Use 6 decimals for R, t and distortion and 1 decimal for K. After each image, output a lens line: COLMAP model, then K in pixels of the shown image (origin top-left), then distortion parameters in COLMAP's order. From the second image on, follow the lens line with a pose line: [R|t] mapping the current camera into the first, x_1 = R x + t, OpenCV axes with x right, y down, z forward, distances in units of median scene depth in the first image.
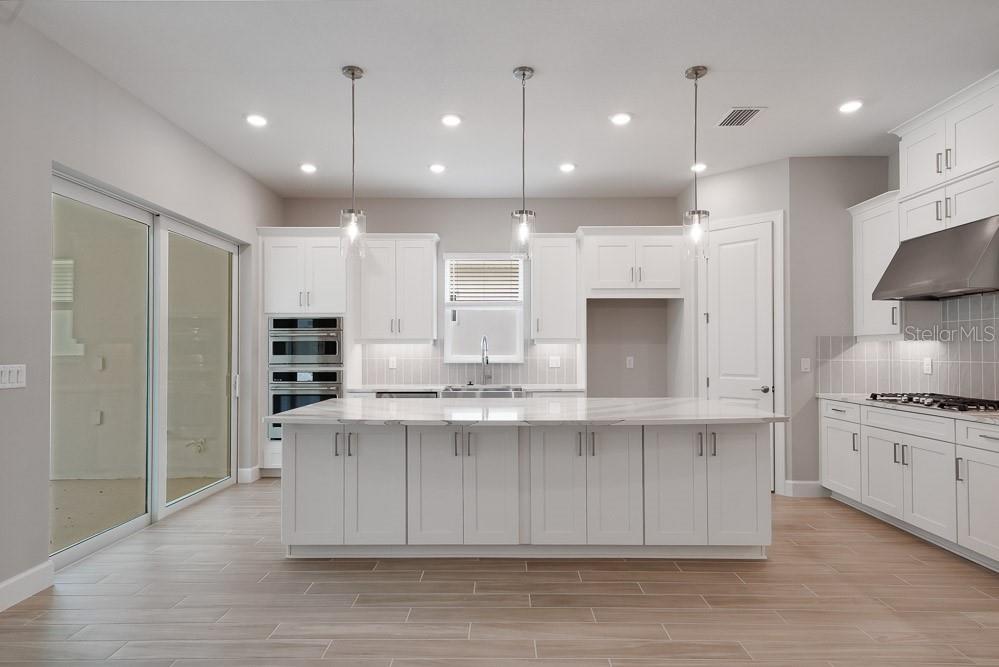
lens RADIAL K [[559.7, 0, 498.6], [0, 559.7, 343.6], [0, 0, 1]] dist [0.015429, 0.004621]
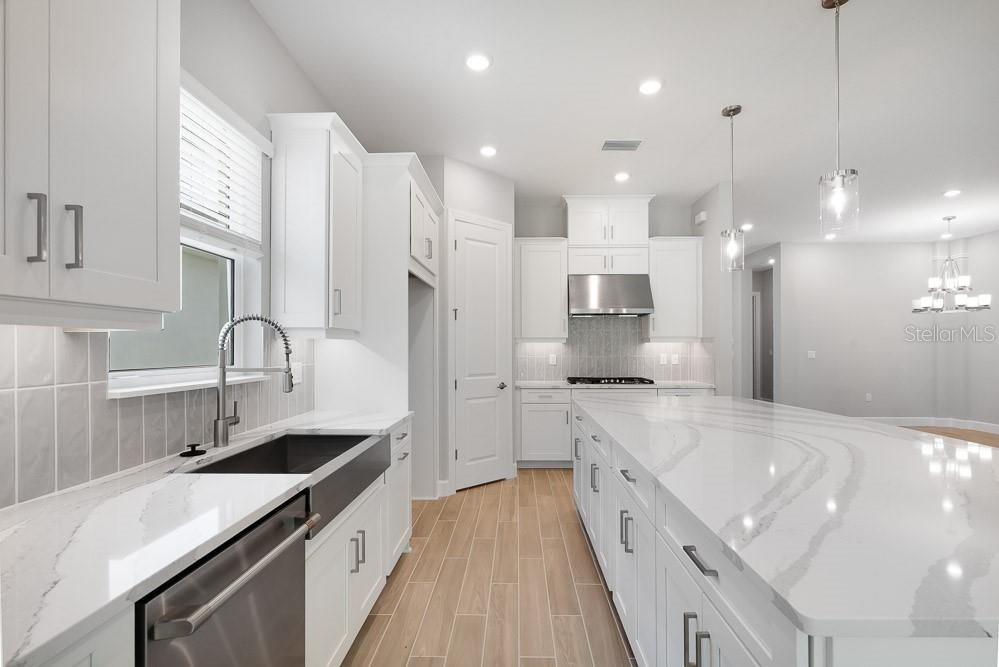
lens RADIAL K [[454.0, 0, 506.3], [0, 454.0, 343.9], [0, 0, 1]] dist [-0.007382, 0.002504]
pose [[0.013064, 0.007874, 0.999884, -0.404406], [-0.010703, 0.999913, -0.007734, 0.007999], [-0.999857, -0.010601, 0.013147, 1.004526]]
